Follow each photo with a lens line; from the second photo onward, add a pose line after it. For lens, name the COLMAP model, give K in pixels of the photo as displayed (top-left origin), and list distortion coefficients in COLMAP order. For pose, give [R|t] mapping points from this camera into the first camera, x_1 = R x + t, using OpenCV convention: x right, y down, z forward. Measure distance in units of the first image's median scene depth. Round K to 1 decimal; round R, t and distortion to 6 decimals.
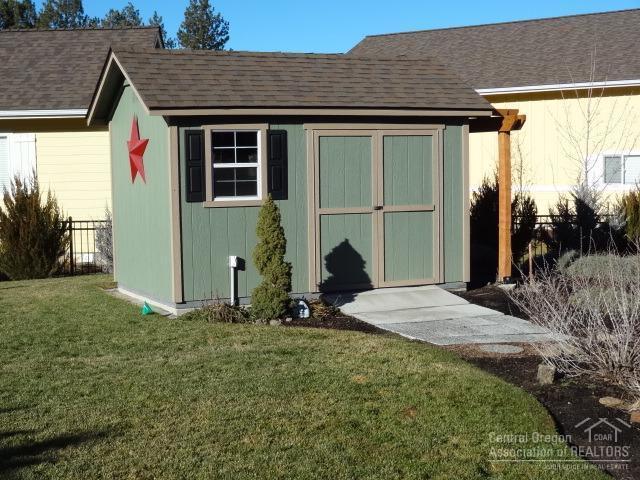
lens RADIAL K [[1029.8, 0, 320.0], [0, 1029.8, 241.5], [0, 0, 1]] dist [0.169604, 0.000000]
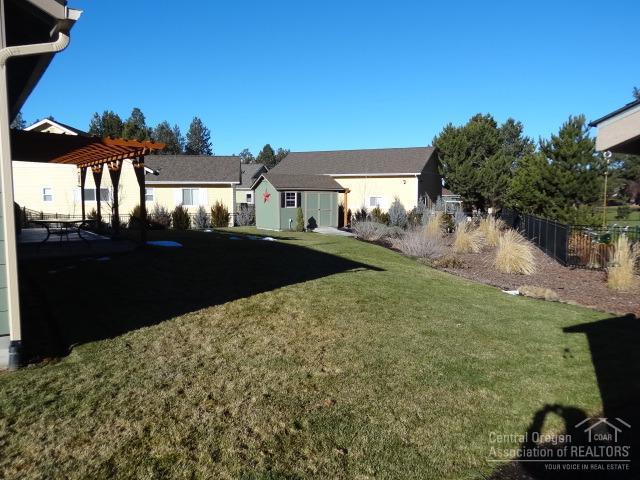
lens RADIAL K [[515.6, 0, 320.4], [0, 515.6, 239.7], [0, 0, 1]] dist [0.005299, 0.000956]
pose [[0.987589, 0.004177, 0.157006, -0.294324], [-0.005984, 0.999921, 0.011038, 0.074721], [-0.156948, -0.011840, 0.987536, -1.248097]]
